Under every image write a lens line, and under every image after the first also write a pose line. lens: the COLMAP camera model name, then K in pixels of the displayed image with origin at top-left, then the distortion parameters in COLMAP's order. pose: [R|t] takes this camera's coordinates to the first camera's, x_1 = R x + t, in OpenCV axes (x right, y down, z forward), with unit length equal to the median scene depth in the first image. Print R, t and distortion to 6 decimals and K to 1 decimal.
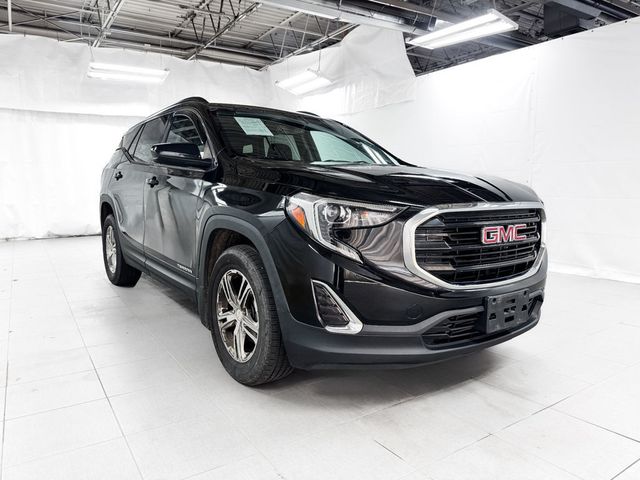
lens RADIAL K [[456.8, 0, 320.0], [0, 456.8, 240.0], [0, 0, 1]] dist [-0.000673, -0.003687]
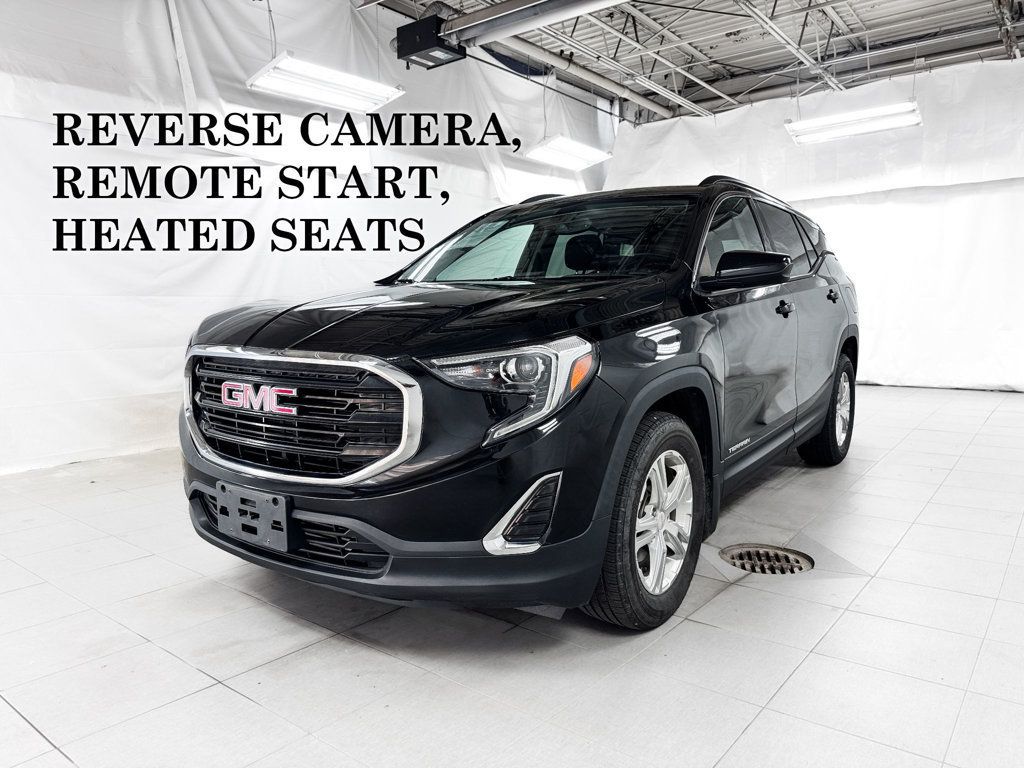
lens RADIAL K [[730.8, 0, 512.0], [0, 730.8, 384.0], [0, 0, 1]] dist [-0.000673, -0.003687]
pose [[0.312194, 0.100984, -0.944636, 1.421540], [-0.103068, 0.992066, 0.071991, -0.136931], [0.944411, 0.074887, 0.320125, 0.962564]]
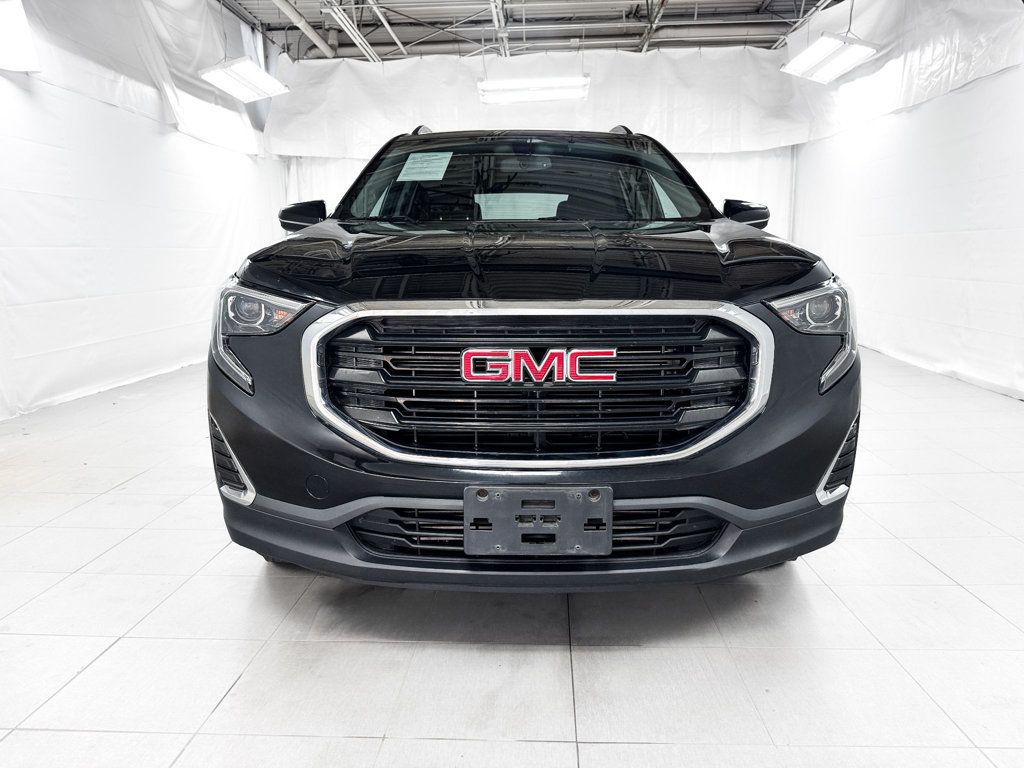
lens RADIAL K [[735.6, 0, 515.3], [0, 735.6, 371.7], [0, 0, 1]] dist [0.071631, -0.076374]
pose [[0.808062, 0.083170, -0.583197, 0.809552], [-0.060590, 0.996467, 0.058155, -0.048877], [0.585974, -0.011657, 0.810246, 0.327604]]
